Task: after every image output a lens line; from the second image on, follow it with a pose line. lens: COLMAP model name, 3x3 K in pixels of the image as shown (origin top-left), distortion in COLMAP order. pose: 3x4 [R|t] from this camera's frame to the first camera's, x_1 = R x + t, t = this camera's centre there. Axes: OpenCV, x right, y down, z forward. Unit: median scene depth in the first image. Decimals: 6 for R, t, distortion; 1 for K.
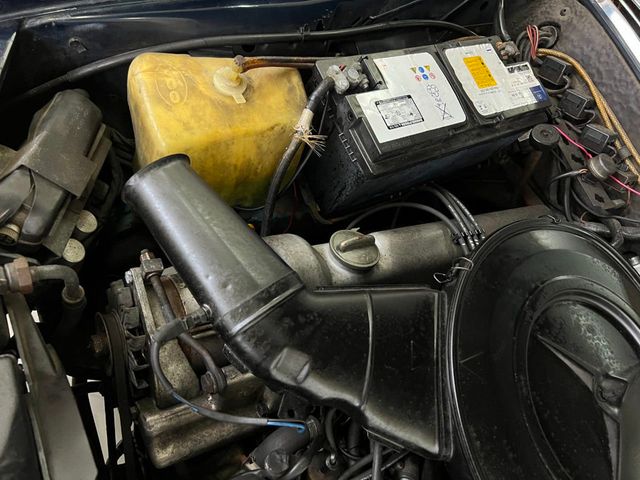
lens RADIAL K [[488.0, 0, 320.0], [0, 488.0, 240.0], [0, 0, 1]] dist [0.051424, -0.065496]
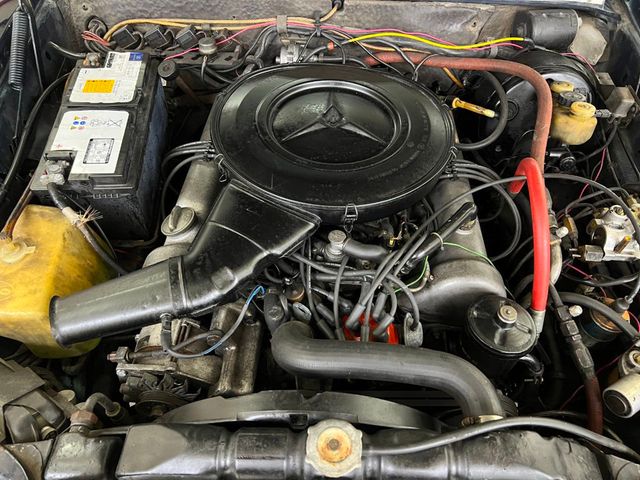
lens RADIAL K [[488.0, 0, 320.0], [0, 488.0, 240.0], [0, 0, 1]] dist [0.051424, -0.065496]
pose [[0.385005, -0.898837, 0.209434, -0.109102], [0.887468, 0.422847, 0.183308, 0.136199], [-0.253322, 0.115291, 0.960487, -0.434155]]
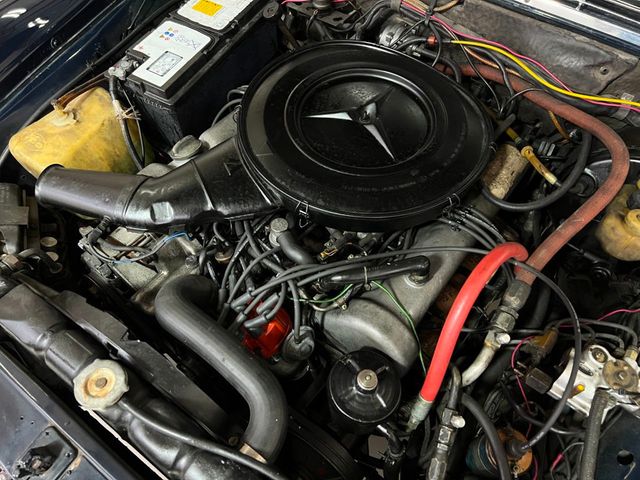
lens RADIAL K [[479.4, 0, 322.6], [0, 479.4, 240.7], [0, 0, 1]] dist [0.053863, -0.067322]
pose [[0.775159, -0.624601, -0.094883, 0.352079], [0.623605, 0.780529, -0.043484, 0.553361], [0.101219, -0.025462, 0.994538, -0.468705]]
